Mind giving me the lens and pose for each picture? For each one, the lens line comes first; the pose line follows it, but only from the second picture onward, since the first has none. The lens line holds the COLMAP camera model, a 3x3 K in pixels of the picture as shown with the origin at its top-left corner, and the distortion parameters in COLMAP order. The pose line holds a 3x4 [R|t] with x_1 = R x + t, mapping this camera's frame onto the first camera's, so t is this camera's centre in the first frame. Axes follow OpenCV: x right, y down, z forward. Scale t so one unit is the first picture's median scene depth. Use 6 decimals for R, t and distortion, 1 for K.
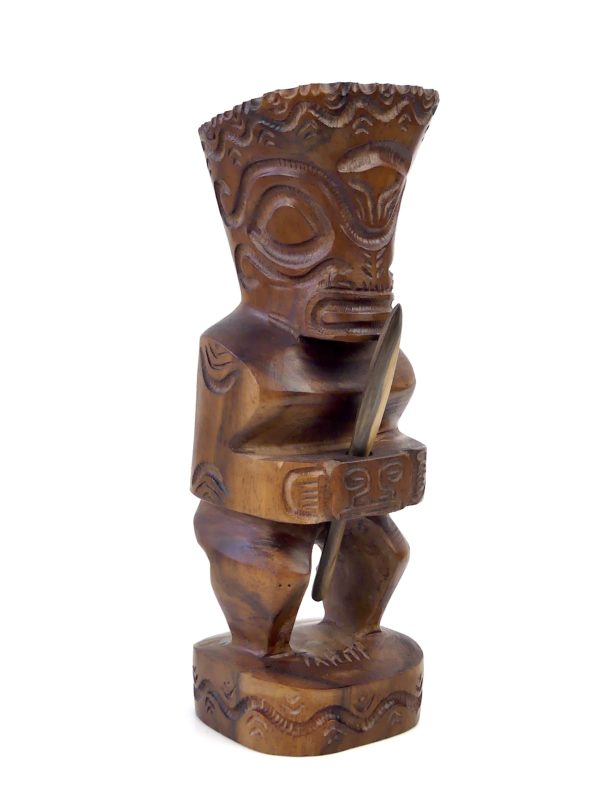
lens RADIAL K [[1507.3, 0, 304.9], [0, 1507.3, 401.1], [0, 0, 1]] dist [-0.023293, 0.000000]
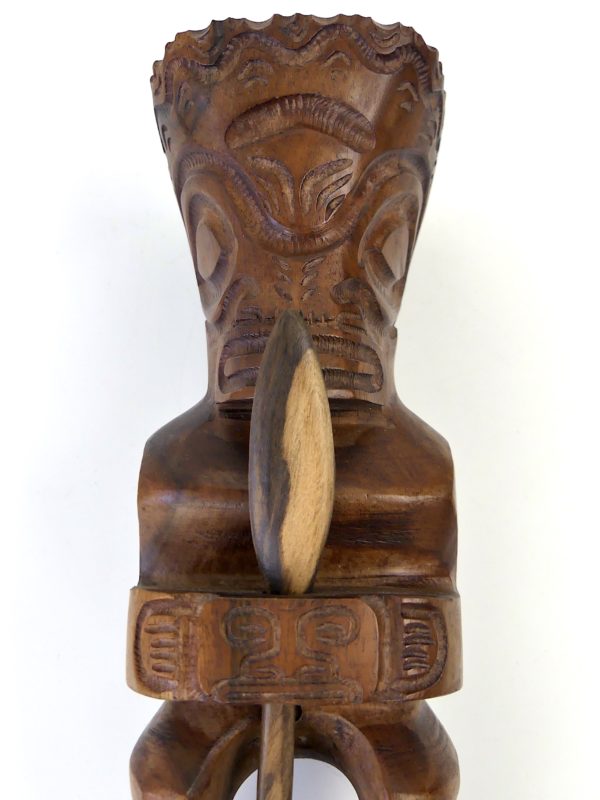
lens RADIAL K [[909.1, 0, 297.0], [0, 909.1, 391.3], [0, 0, 1]] dist [-0.023470, 0.000000]
pose [[0.770765, -0.122389, -0.625253, 0.279486], [-0.096003, 0.947860, -0.303882, 0.070020], [0.629845, 0.294248, 0.718828, 0.739890]]
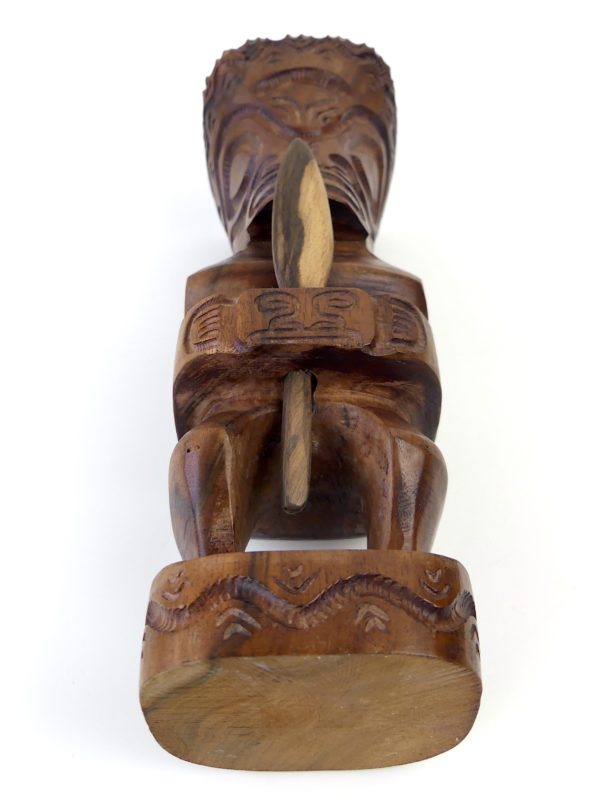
lens RADIAL K [[909.1, 0, 306.1], [0, 909.1, 404.1], [0, 0, 1]] dist [-0.023470, 0.000000]
pose [[0.793271, -0.404789, -0.454826, 0.237903], [-0.064523, 0.686908, -0.723874, 0.423085], [0.605440, 0.603575, 0.518786, 0.805822]]
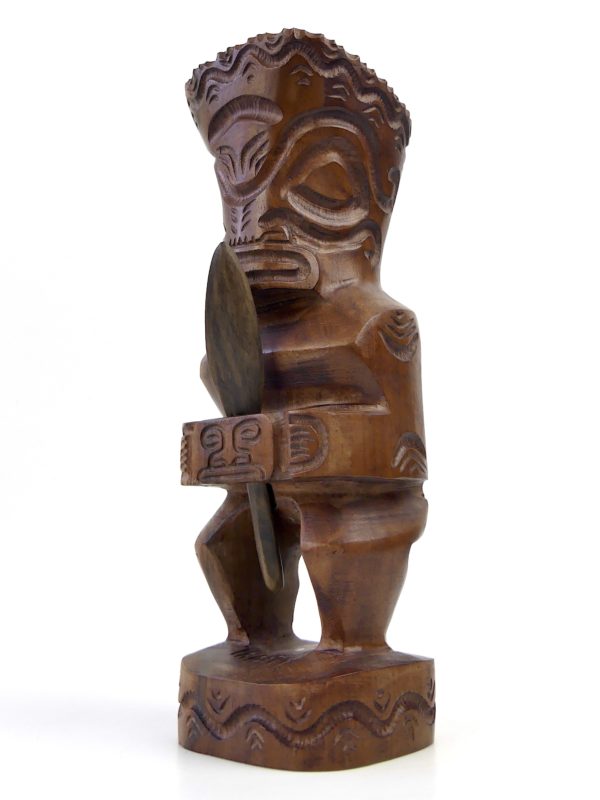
lens RADIAL K [[909.1, 0, 307.6], [0, 909.1, 366.4], [0, 0, 1]] dist [-0.023470, 0.000000]
pose [[0.201989, -0.187876, -0.961199, 0.605398], [-0.137040, 0.966351, -0.217681, 0.124475], [0.969753, 0.175692, 0.169446, 0.960092]]
